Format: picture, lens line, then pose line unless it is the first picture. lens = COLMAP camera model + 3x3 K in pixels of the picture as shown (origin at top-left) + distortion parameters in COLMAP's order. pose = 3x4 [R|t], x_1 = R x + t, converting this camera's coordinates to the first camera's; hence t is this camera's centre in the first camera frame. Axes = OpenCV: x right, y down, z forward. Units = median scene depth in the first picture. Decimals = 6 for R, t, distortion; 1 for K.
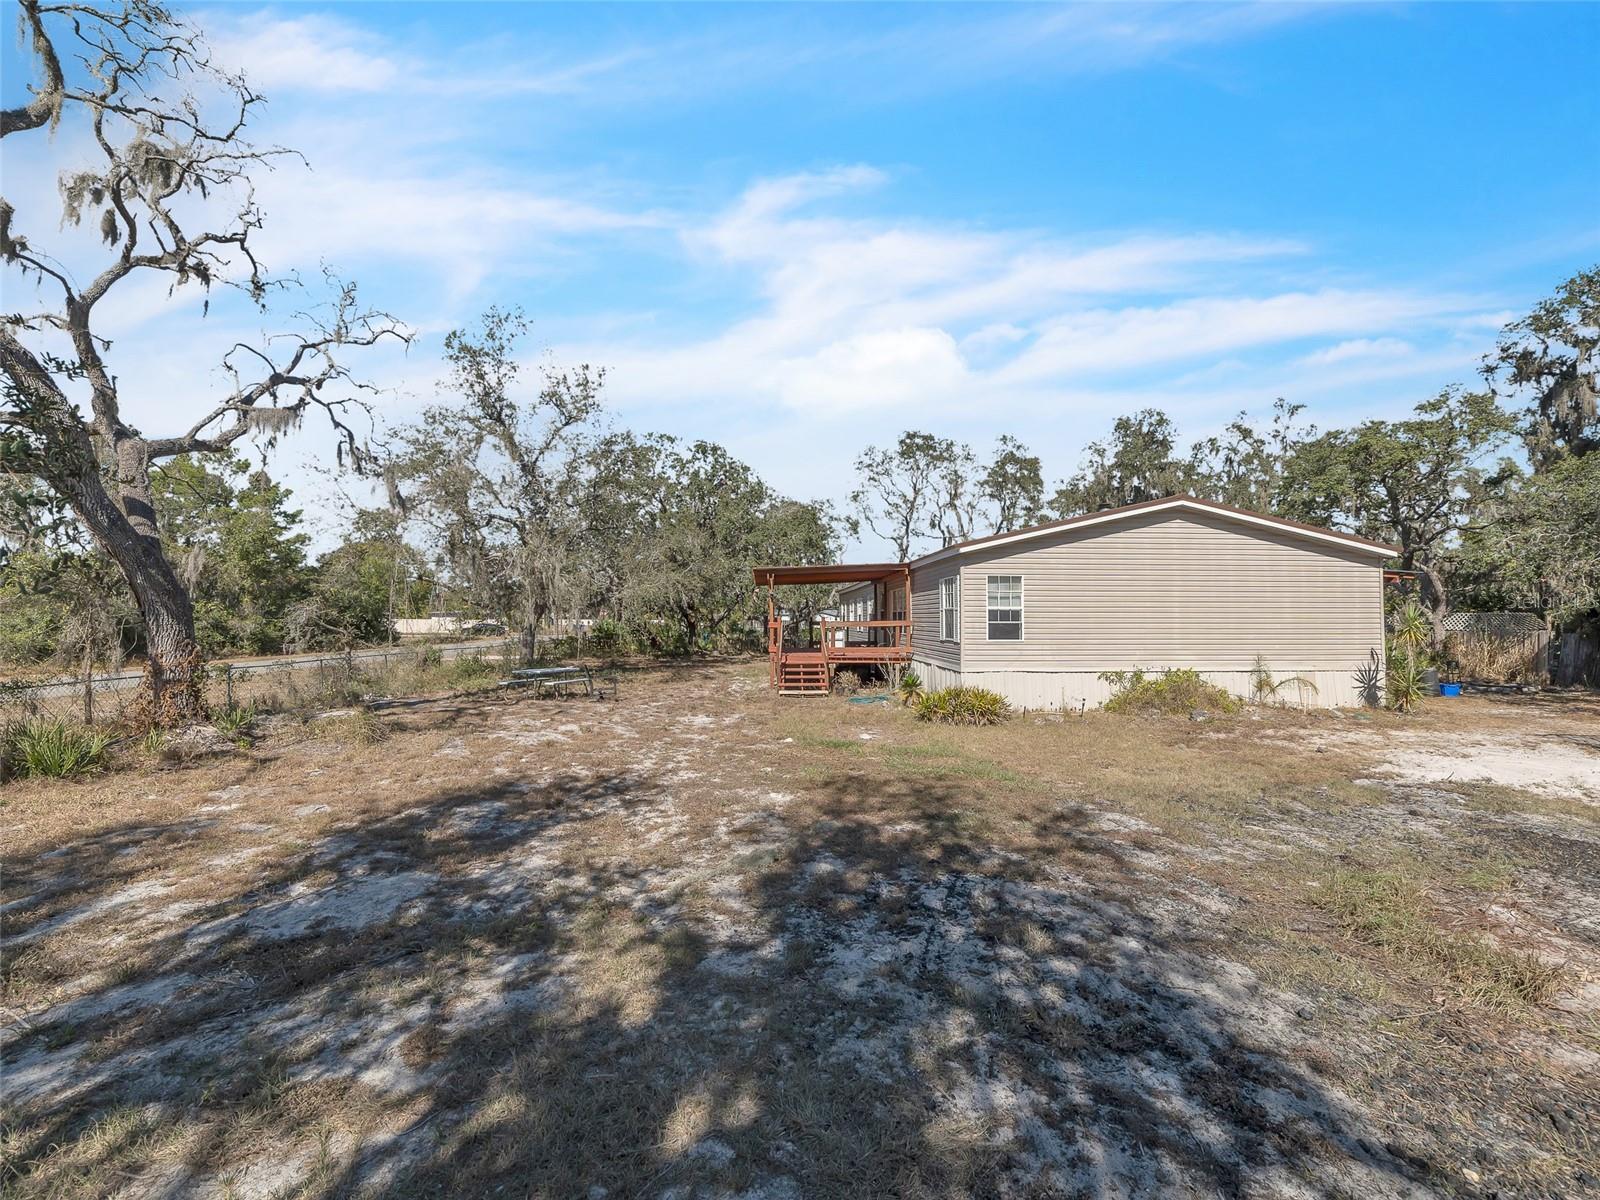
lens RADIAL K [[714.0, 0, 794.6], [0, 714.0, 583.3], [0, 0, 1]] dist [-0.001195, 0.007851]
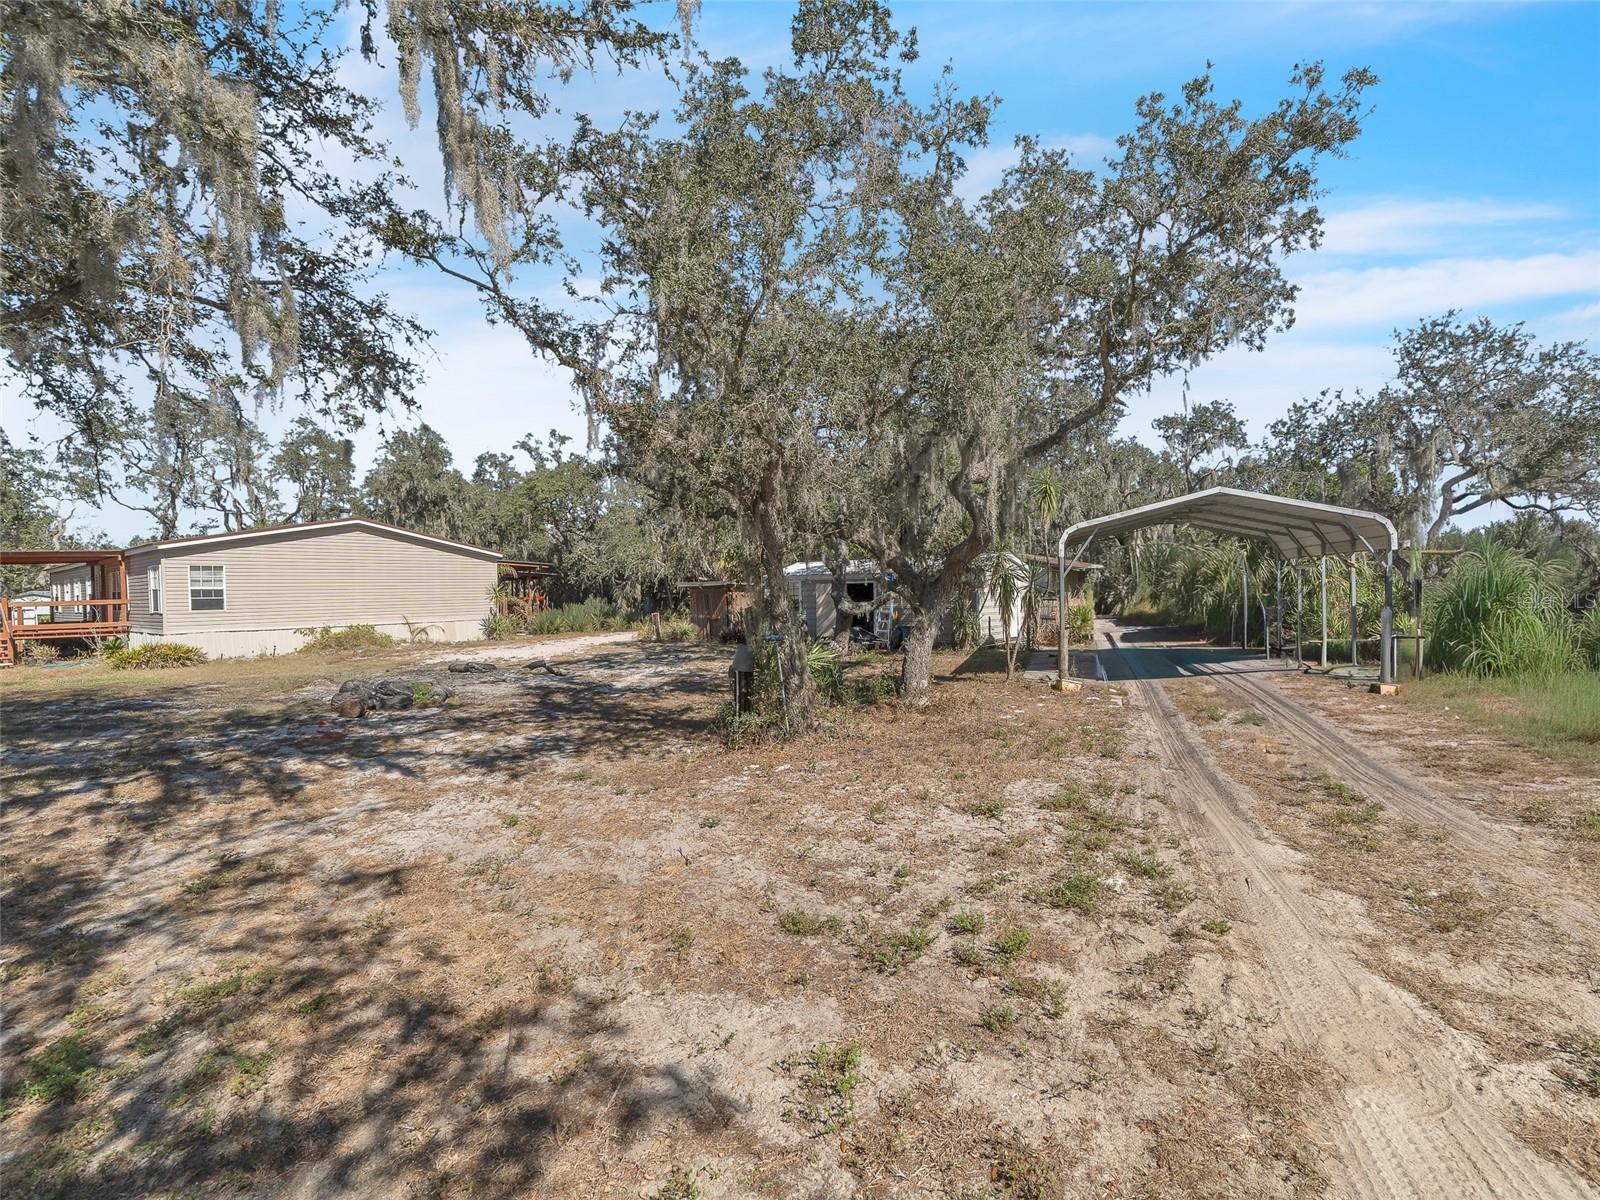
lens RADIAL K [[708.9, 0, 882.6], [0, 708.9, 609.4], [0, 0, 1]] dist [-0.000293, 0.007729]
pose [[0.624786, -0.037209, 0.779909, 0.023462], [-0.018448, 0.997882, 0.062386, -0.035236], [-0.780578, -0.053366, 0.622776, -0.903544]]
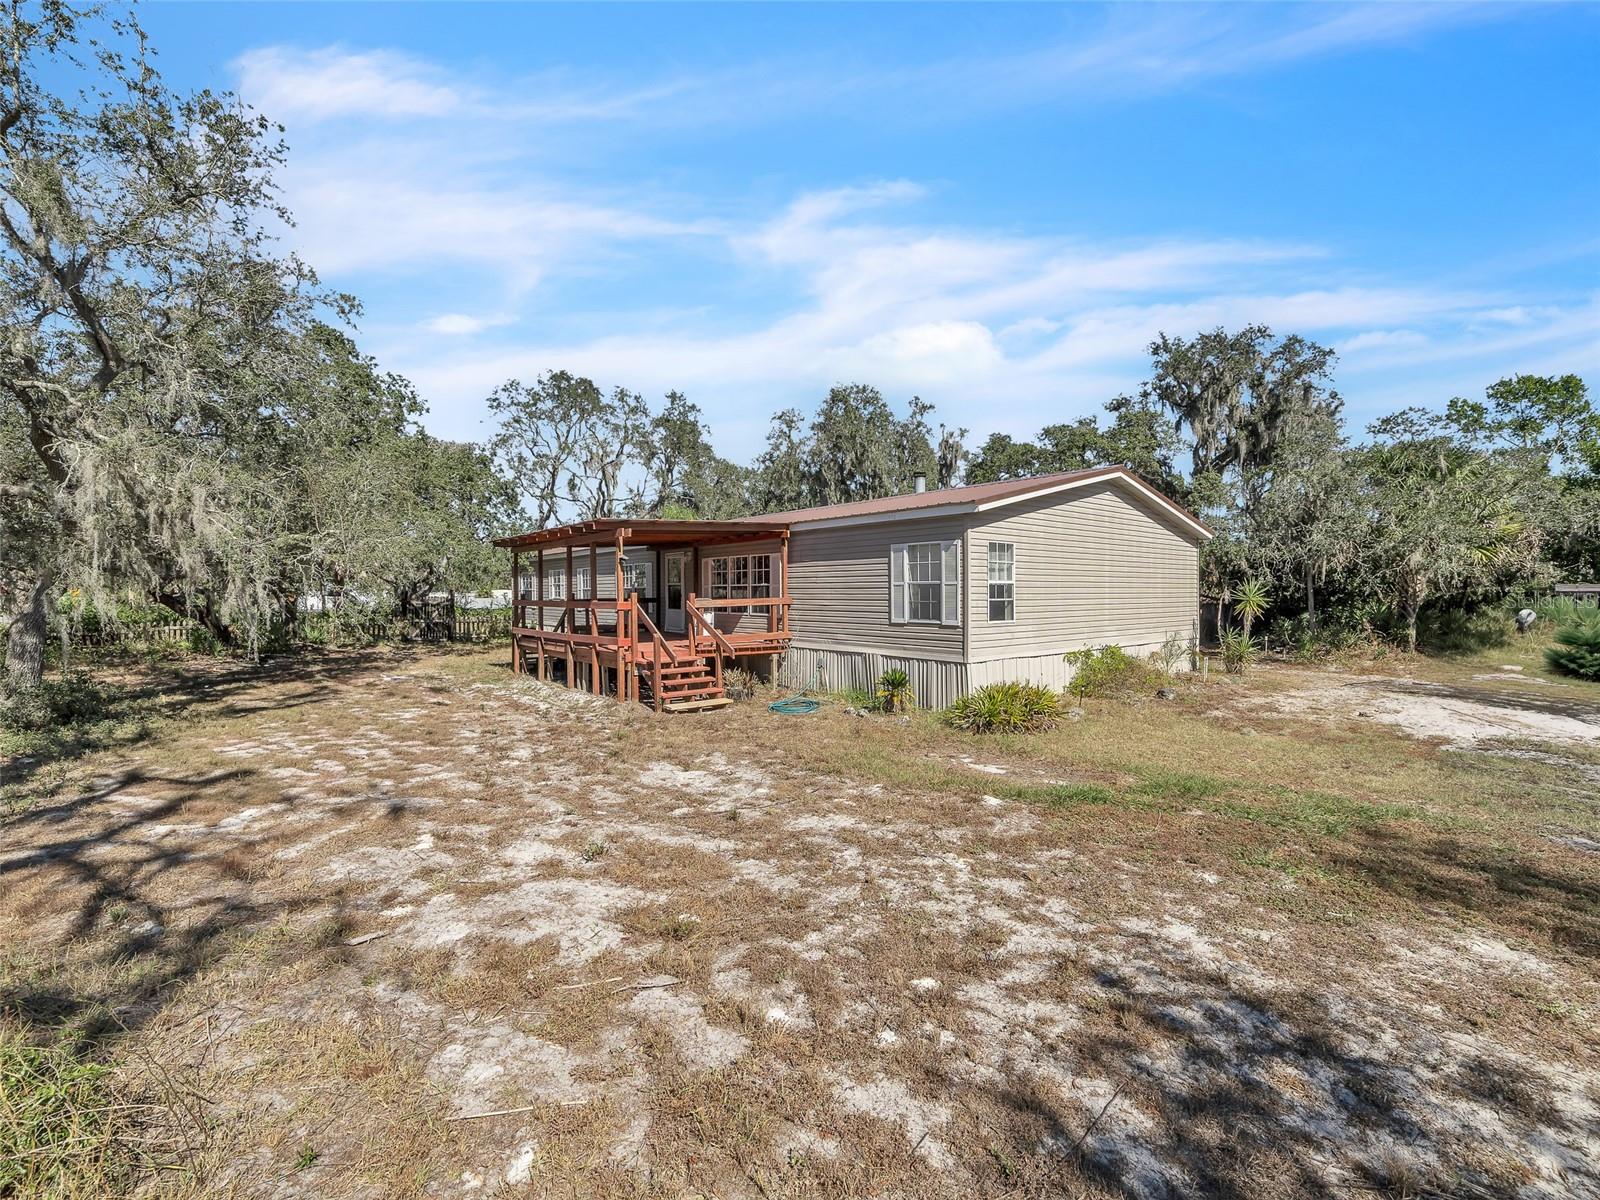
lens RADIAL K [[714.0, 0, 794.6], [0, 714.0, 583.3], [0, 0, 1]] dist [-0.001195, 0.007851]
pose [[0.808103, 0.005989, 0.589011, -0.359727], [-0.028692, 0.999162, 0.029205, 0.017778], [-0.588342, -0.040501, 0.807597, 0.458589]]
